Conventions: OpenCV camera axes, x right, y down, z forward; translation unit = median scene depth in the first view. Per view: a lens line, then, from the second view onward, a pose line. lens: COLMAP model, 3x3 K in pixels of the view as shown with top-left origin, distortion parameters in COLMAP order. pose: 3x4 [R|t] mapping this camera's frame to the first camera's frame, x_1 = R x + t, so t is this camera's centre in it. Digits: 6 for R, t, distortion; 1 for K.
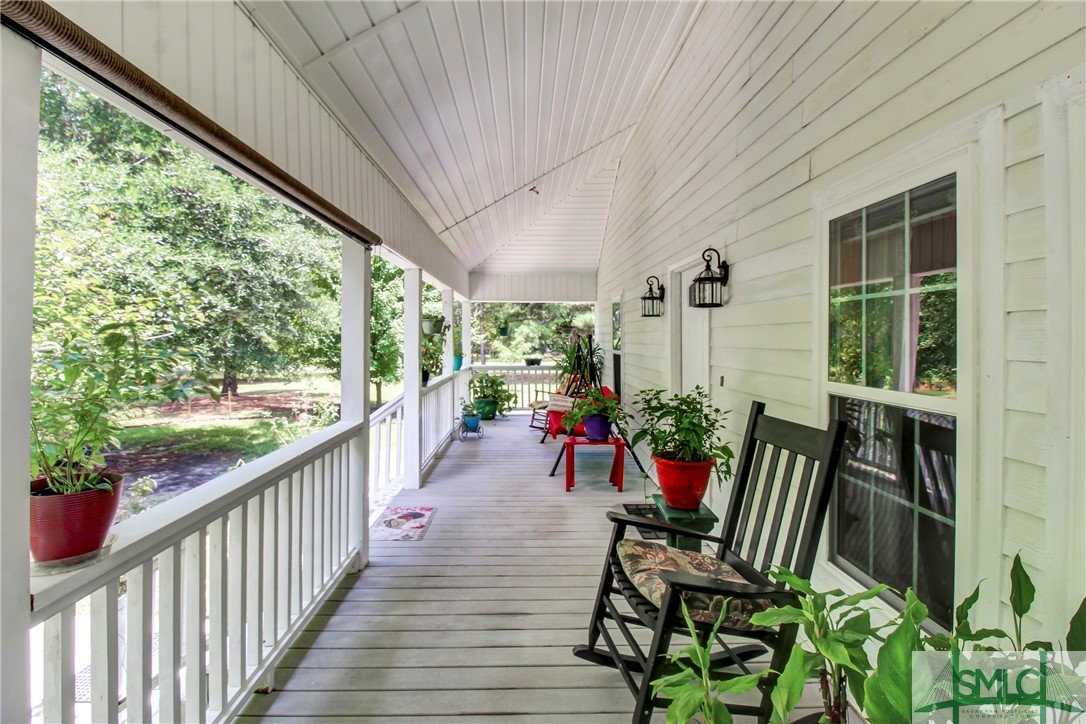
lens RADIAL K [[521.8, 0, 544.7], [0, 521.8, 328.3], [0, 0, 1]] dist [0.000539, -0.000735]
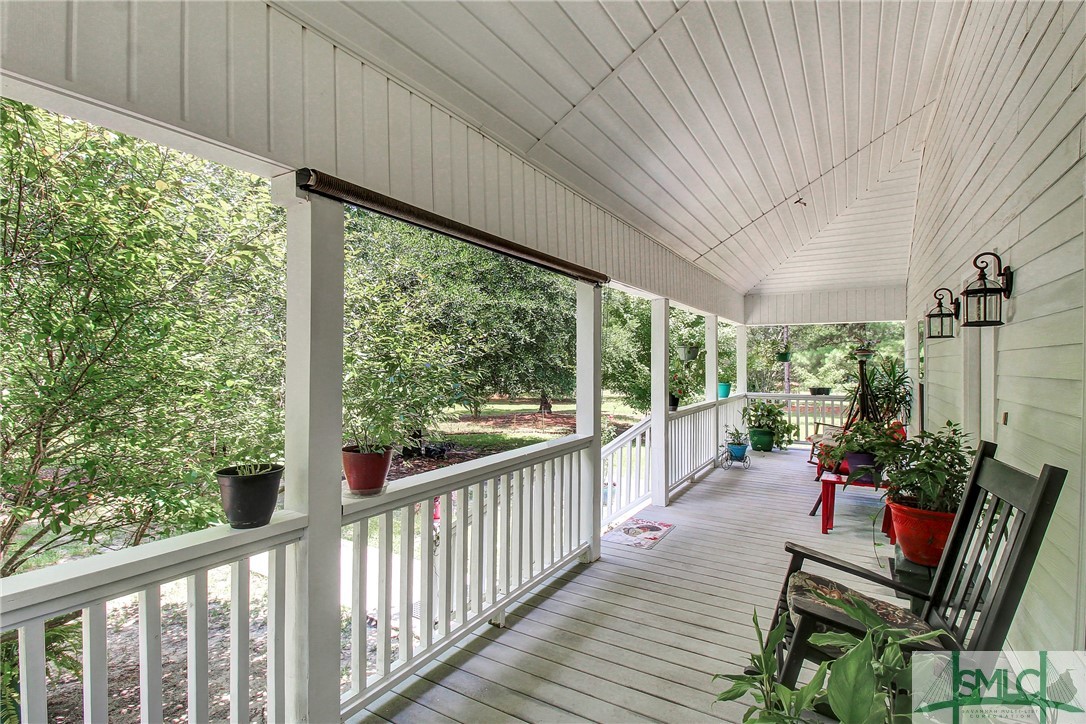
lens RADIAL K [[531.6, 0, 536.2], [0, 531.6, 355.9], [0, 0, 1]] dist [0.000530, -0.014034]
pose [[0.834907, -0.008762, -0.550322, 0.130581], [0.010335, 0.999947, -0.000242, -0.000592], [0.550295, -0.005485, 0.834953, -0.040297]]
